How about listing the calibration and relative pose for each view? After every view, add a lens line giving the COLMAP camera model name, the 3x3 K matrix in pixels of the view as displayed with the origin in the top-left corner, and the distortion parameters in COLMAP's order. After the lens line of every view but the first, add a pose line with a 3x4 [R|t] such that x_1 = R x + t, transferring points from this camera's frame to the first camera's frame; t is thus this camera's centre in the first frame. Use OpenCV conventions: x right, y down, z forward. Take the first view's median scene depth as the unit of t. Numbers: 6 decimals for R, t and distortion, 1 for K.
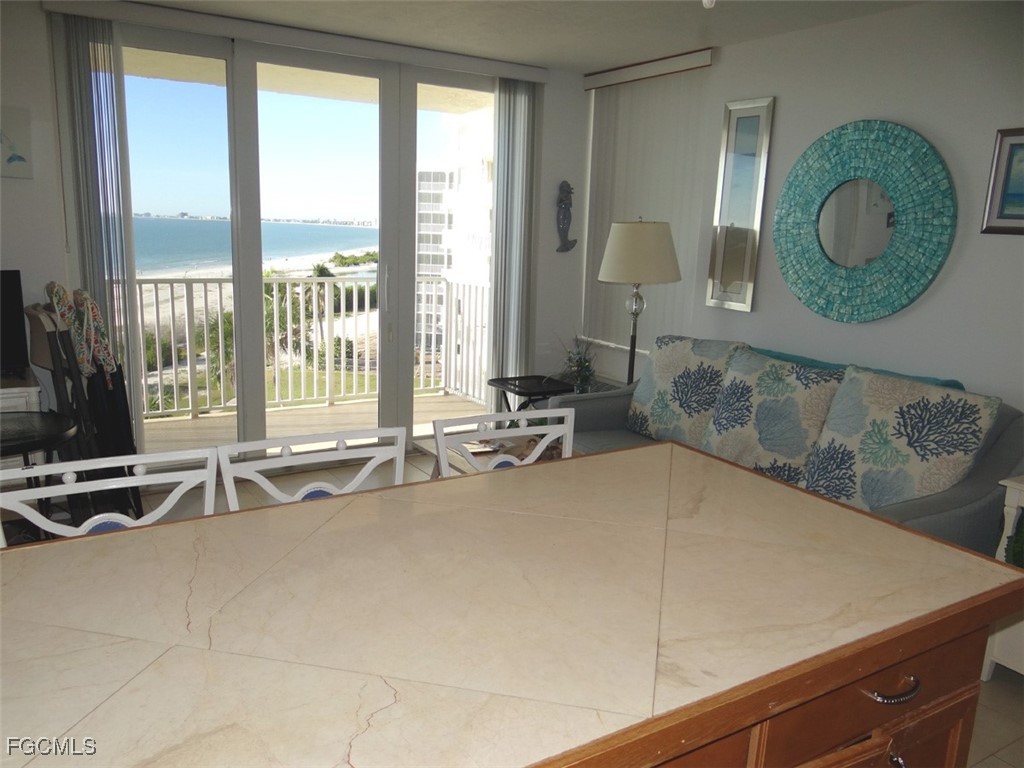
lens RADIAL K [[806.1, 0, 471.2], [0, 806.1, 387.4], [0, 0, 1]] dist [-0.012261, 0.019491]
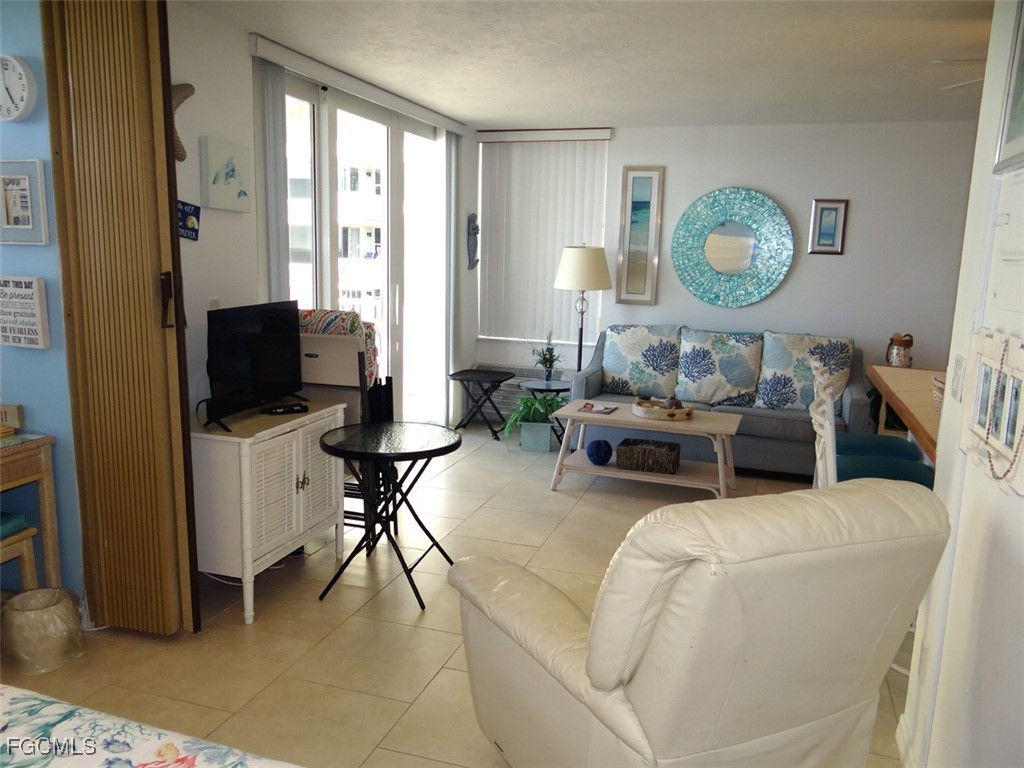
lens RADIAL K [[806.1, 0, 514.0], [0, 806.1, 382.8], [0, 0, 1]] dist [-0.012261, 0.019491]
pose [[0.786275, -0.109519, 0.608093, -0.857976], [0.122621, 0.992249, 0.020155, -0.014818], [-0.605587, 0.058717, 0.793610, -0.031520]]
